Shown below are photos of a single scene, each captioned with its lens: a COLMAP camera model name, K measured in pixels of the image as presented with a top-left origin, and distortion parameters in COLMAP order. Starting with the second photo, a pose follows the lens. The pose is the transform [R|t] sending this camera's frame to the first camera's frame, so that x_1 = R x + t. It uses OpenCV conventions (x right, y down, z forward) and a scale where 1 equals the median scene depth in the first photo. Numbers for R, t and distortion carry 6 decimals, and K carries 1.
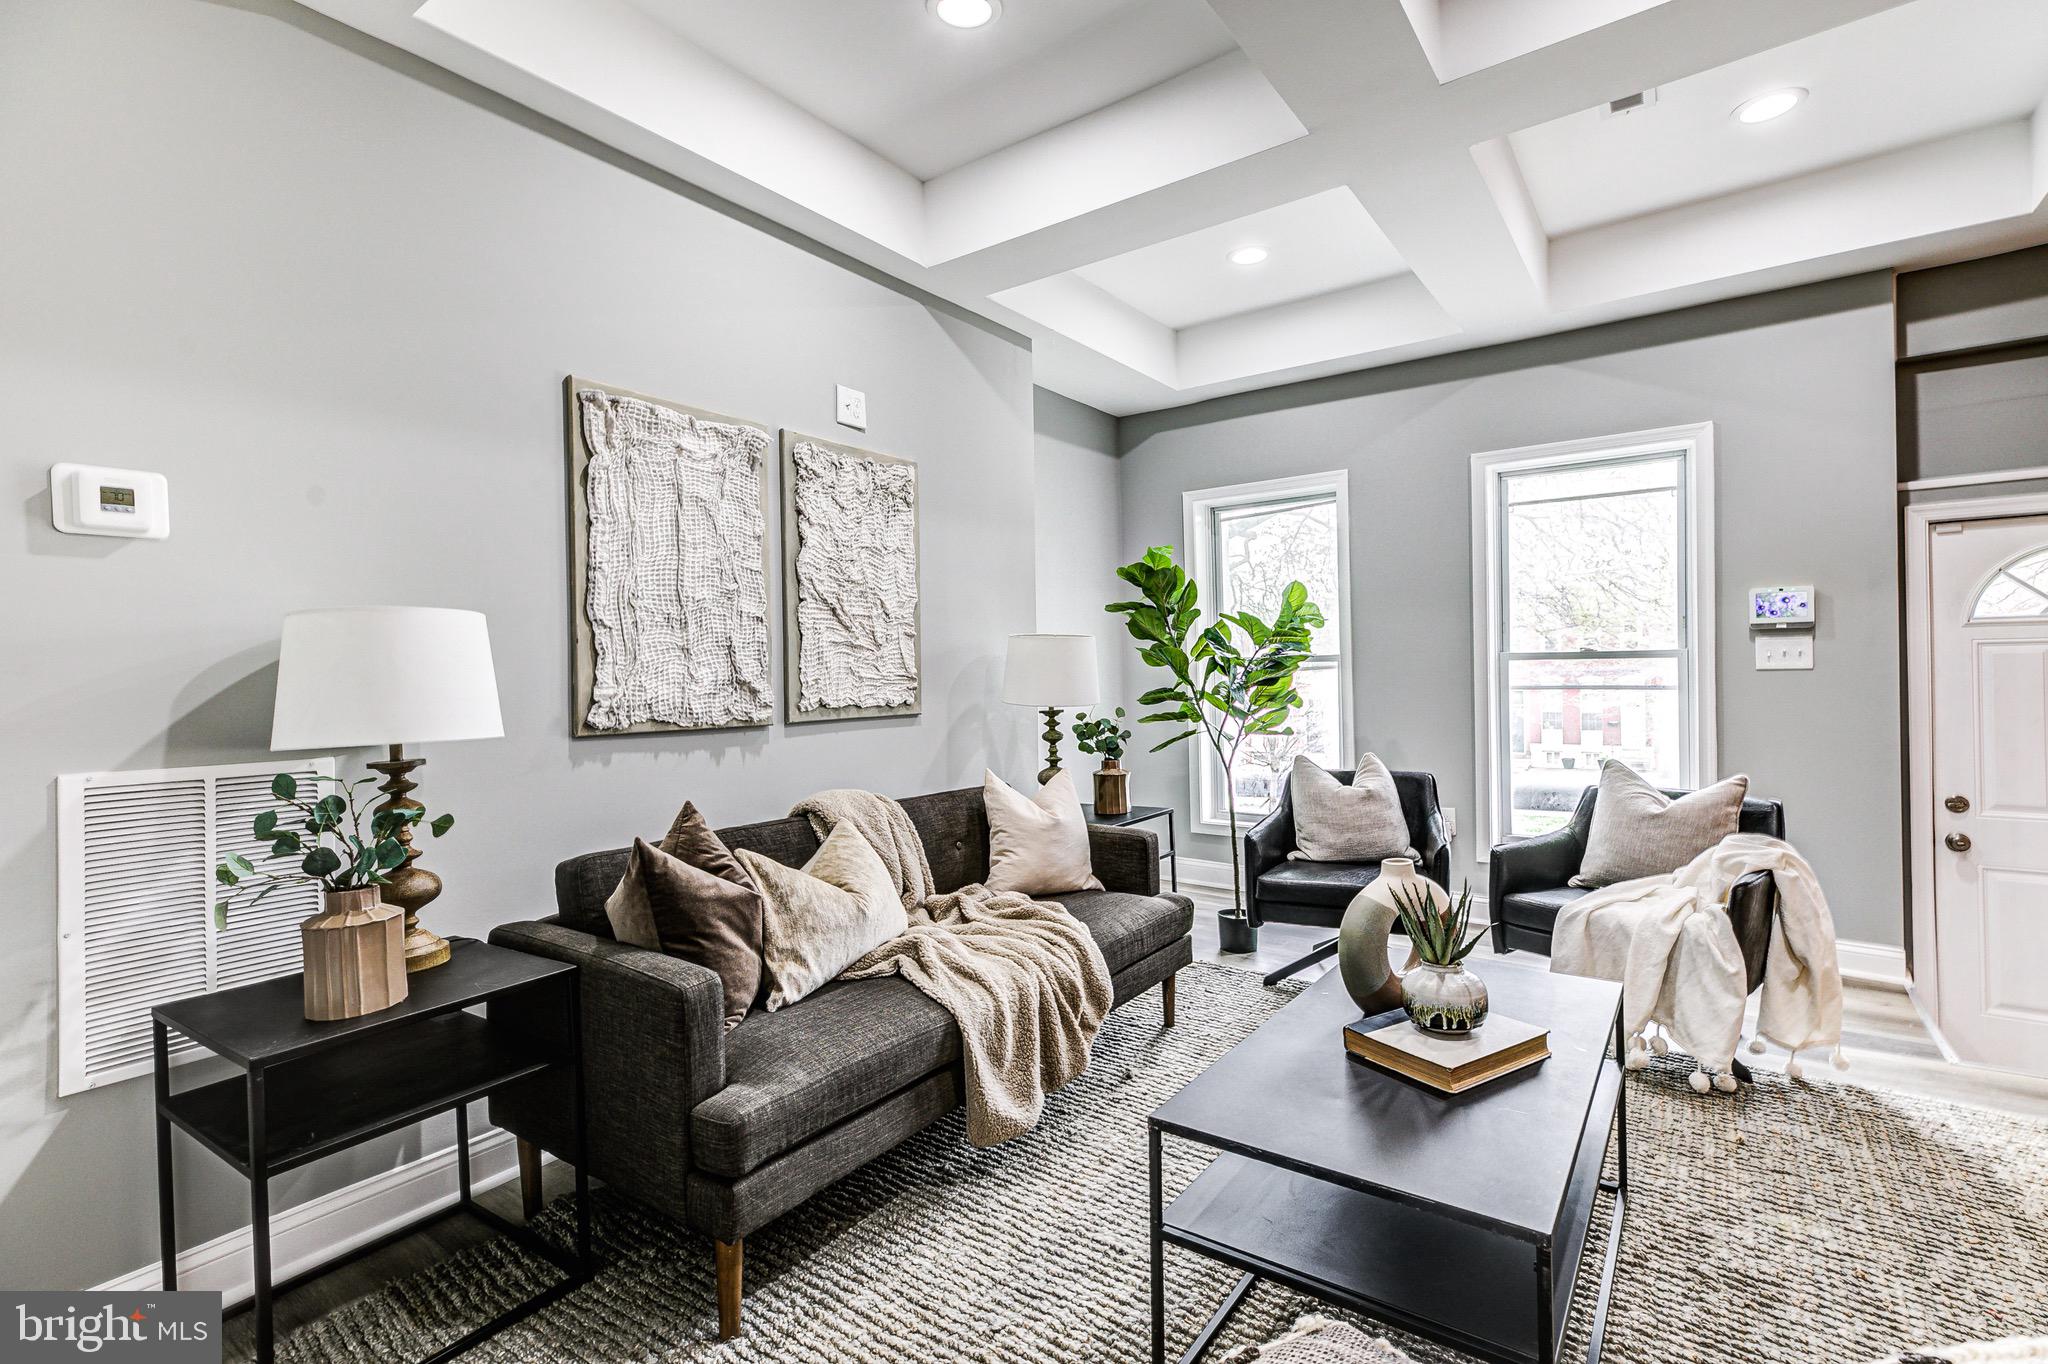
lens RADIAL K [[929.9, 0, 1050.4], [0, 929.9, 680.9], [0, 0, 1]] dist [0.009867, 0.002025]
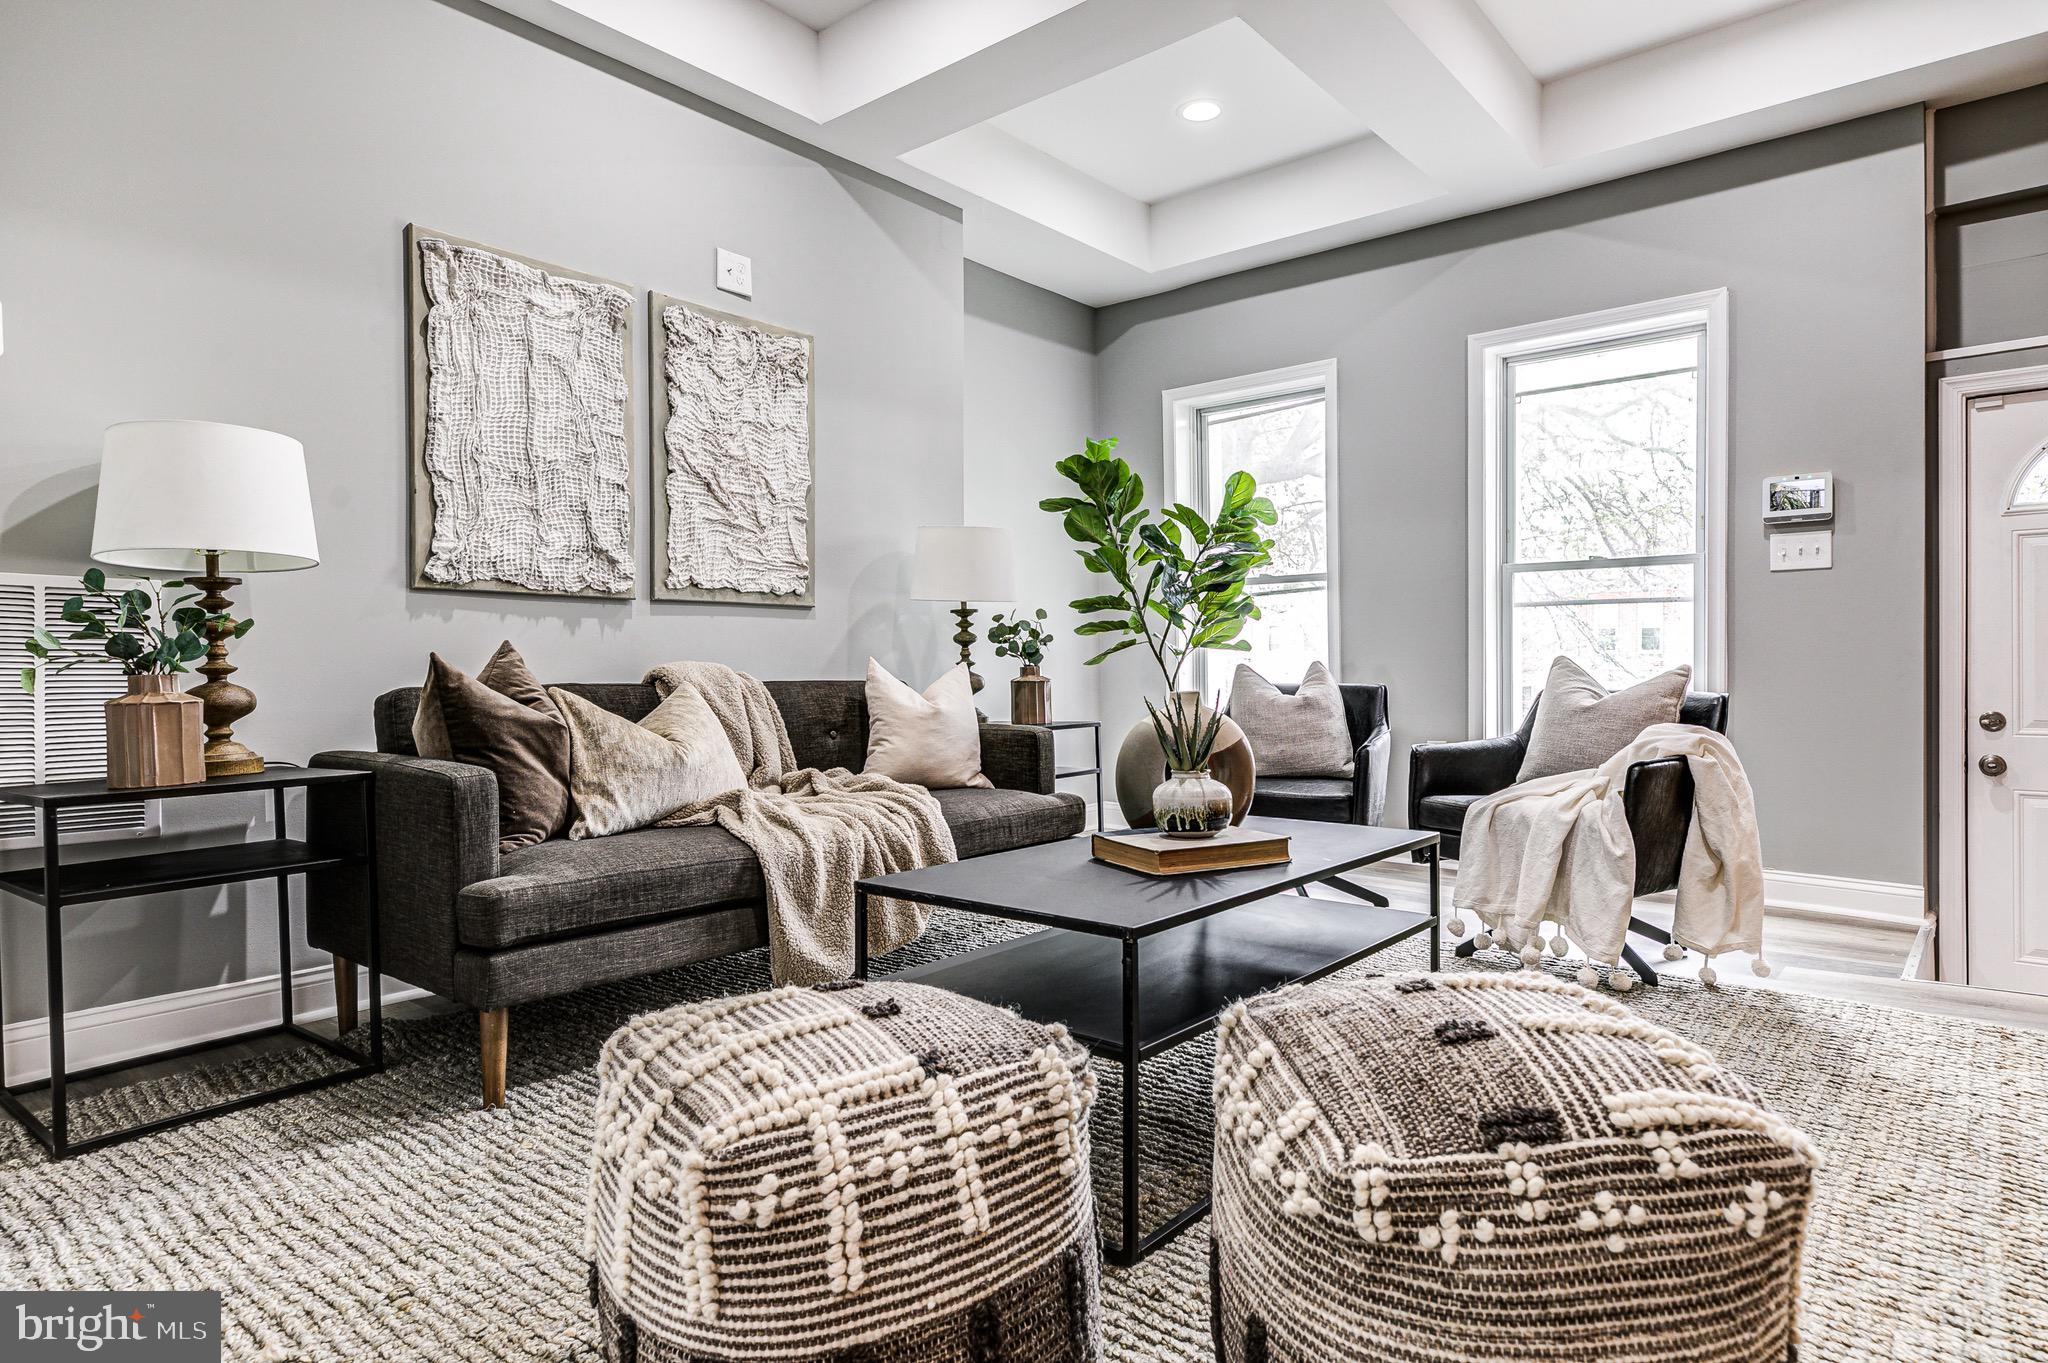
lens RADIAL K [[1130.4, 0, 1053.7], [0, 1130.4, 673.2], [0, 0, 1]] dist [0.013220, 0.001985]
pose [[0.997556, 0.011705, -0.068889, 0.198518], [-0.011692, 0.999931, 0.000593, 0.109900], [0.068891, 0.000214, 0.997624, -0.124288]]
